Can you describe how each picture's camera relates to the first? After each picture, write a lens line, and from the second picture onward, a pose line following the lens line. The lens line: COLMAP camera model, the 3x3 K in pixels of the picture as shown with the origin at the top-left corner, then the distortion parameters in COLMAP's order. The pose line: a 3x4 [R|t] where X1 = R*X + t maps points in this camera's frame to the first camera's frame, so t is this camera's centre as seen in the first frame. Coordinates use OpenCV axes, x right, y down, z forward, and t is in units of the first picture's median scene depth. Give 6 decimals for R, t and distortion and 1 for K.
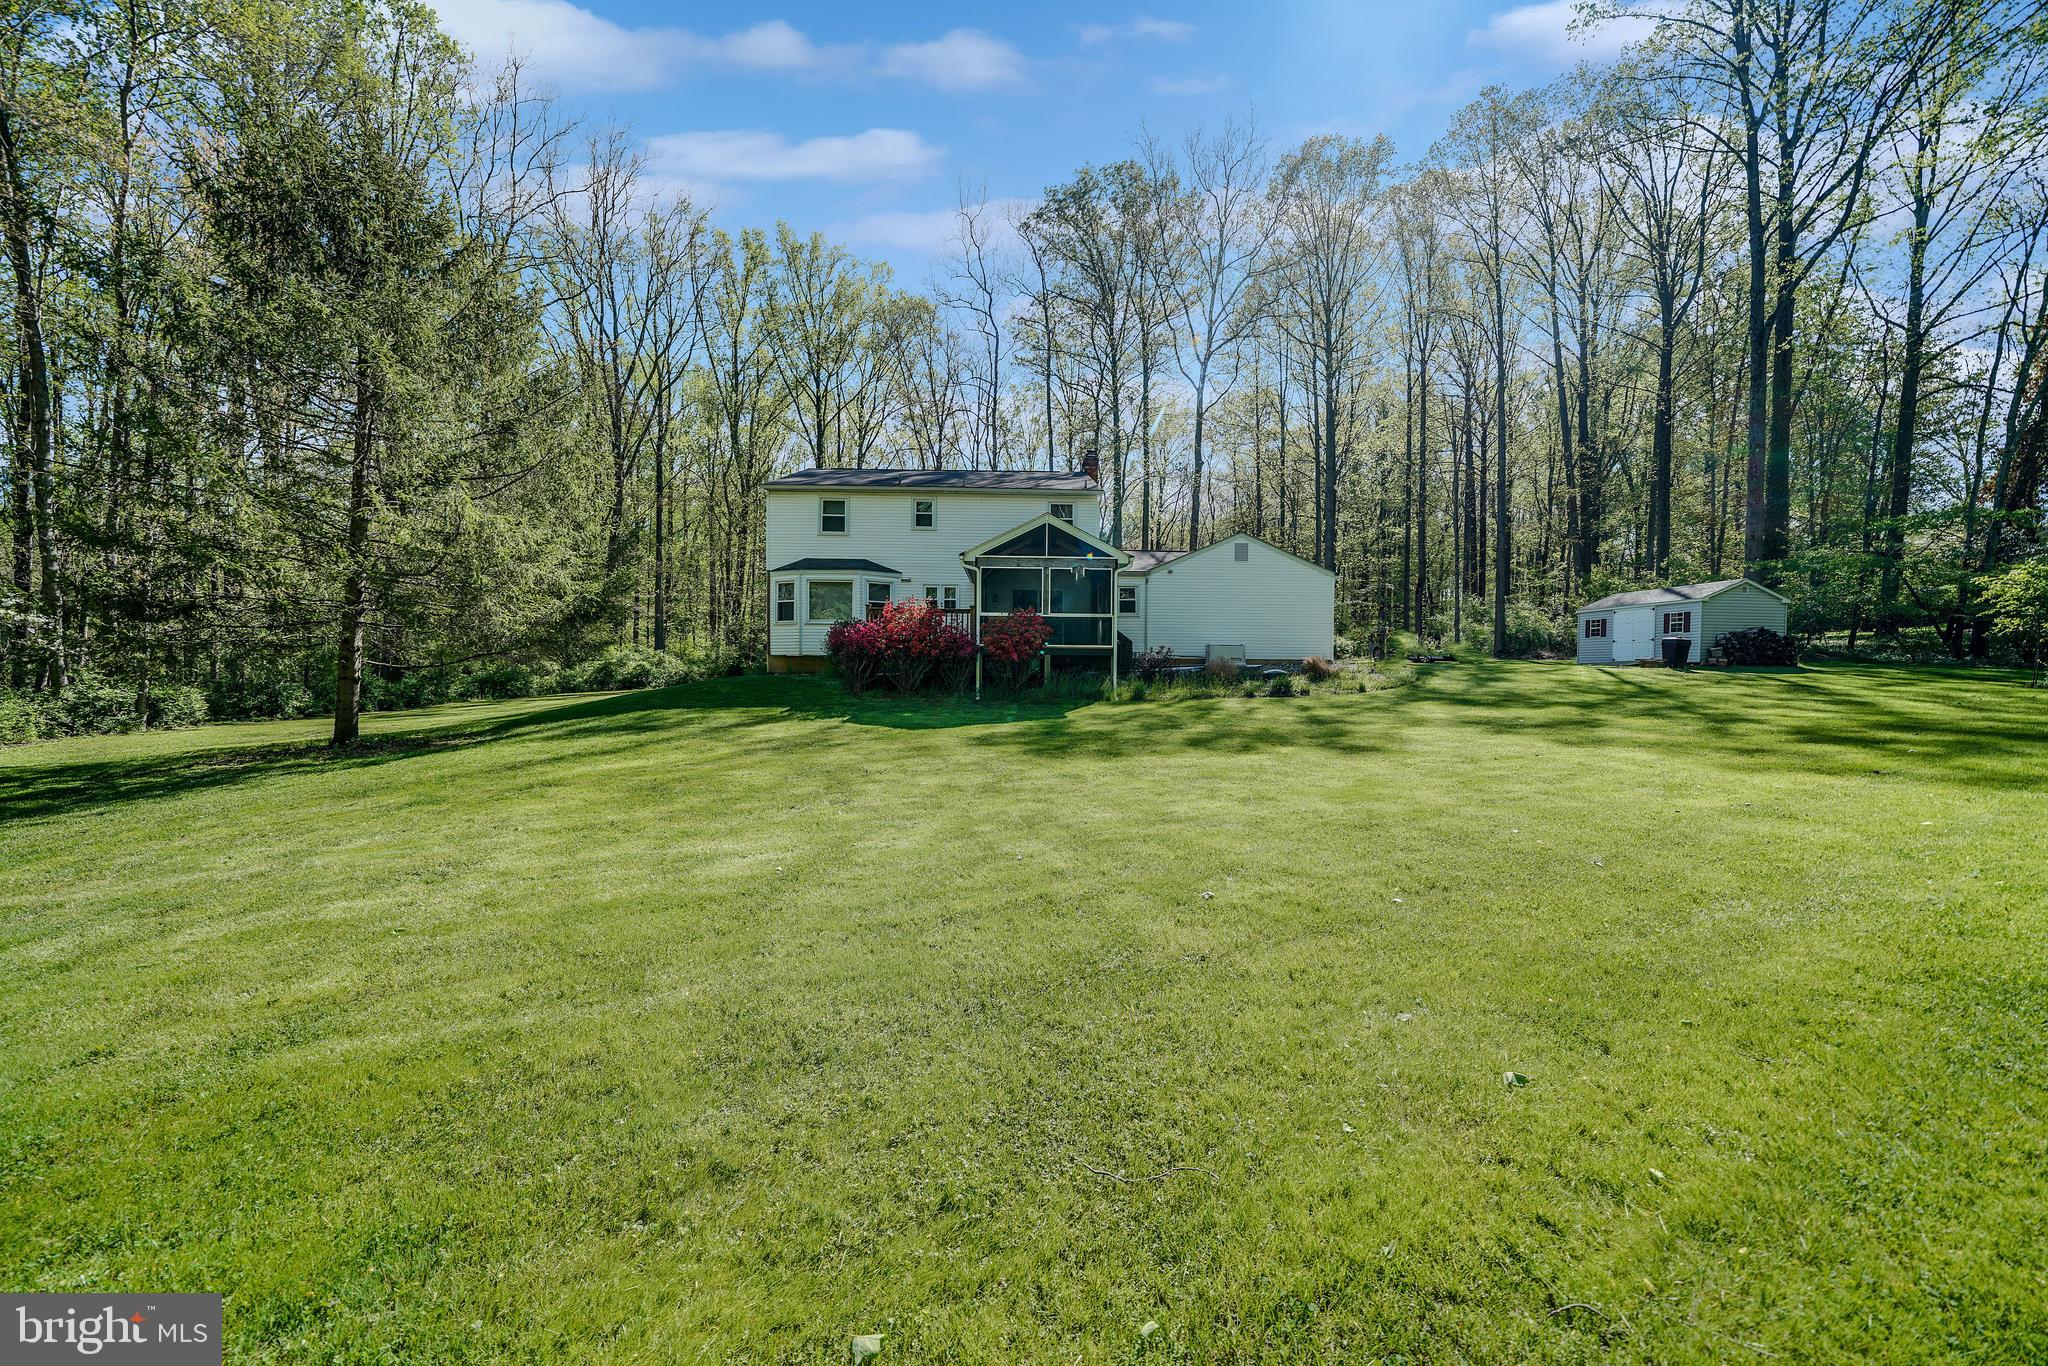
lens RADIAL K [[698.5, 0, 1011.7], [0, 698.5, 678.9], [0, 0, 1]] dist [-0.025240, 0.000004]
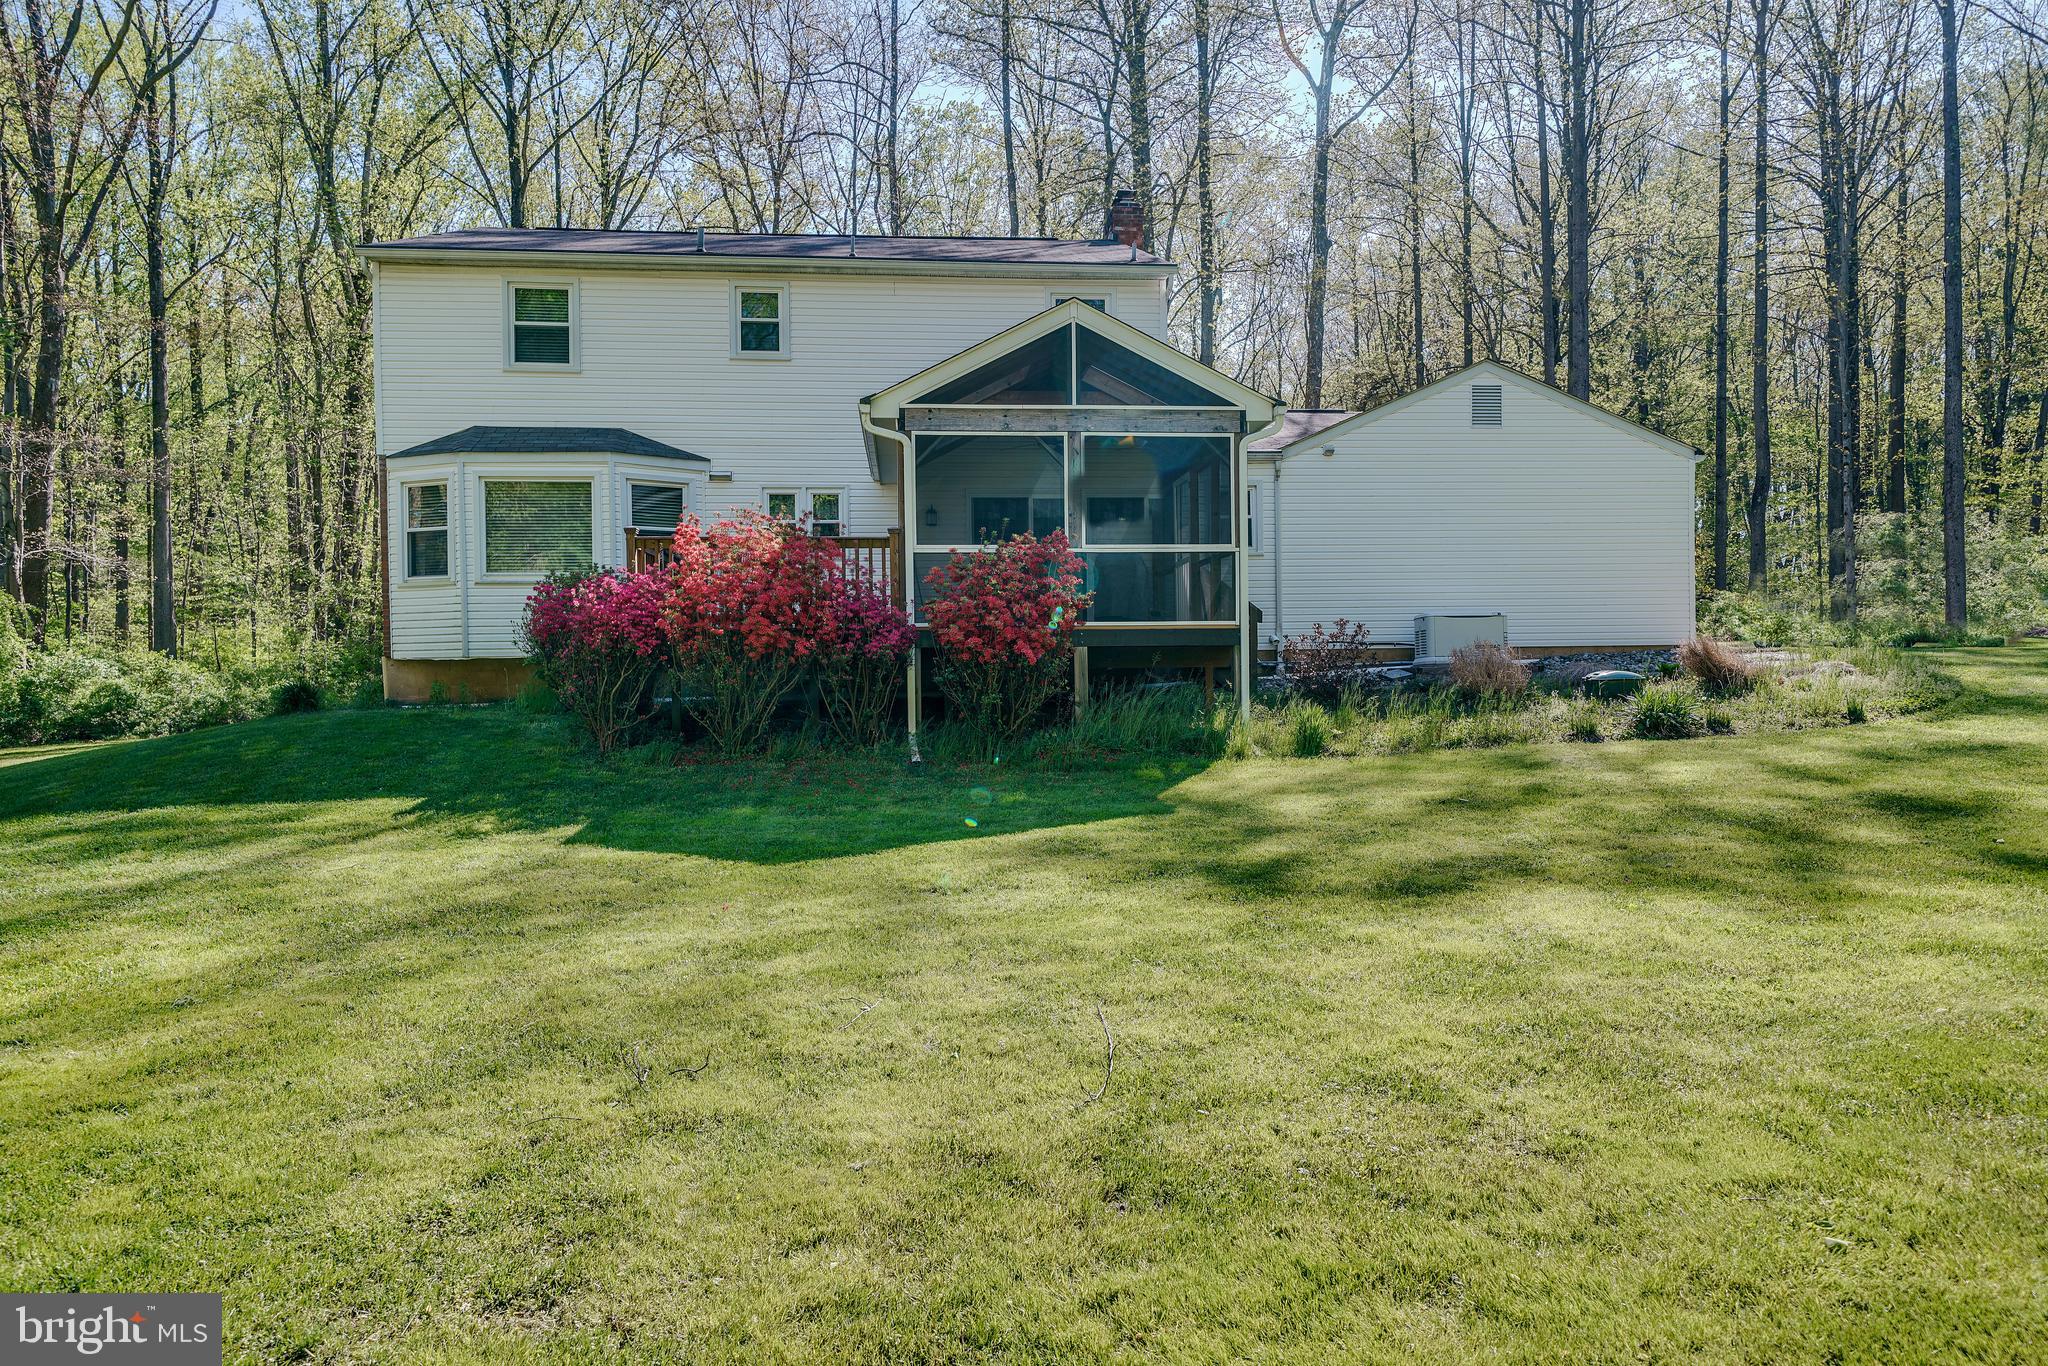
lens RADIAL K [[1324.6, 0, 1024.0], [0, 1324.6, 683.0], [0, 0, 1]] dist [0.008701, 0.003159]
pose [[0.996226, -0.021418, 0.084109, -0.037897], [0.022078, 0.999732, -0.006923, -0.006388], [-0.083938, 0.008754, 0.996433, 0.179171]]
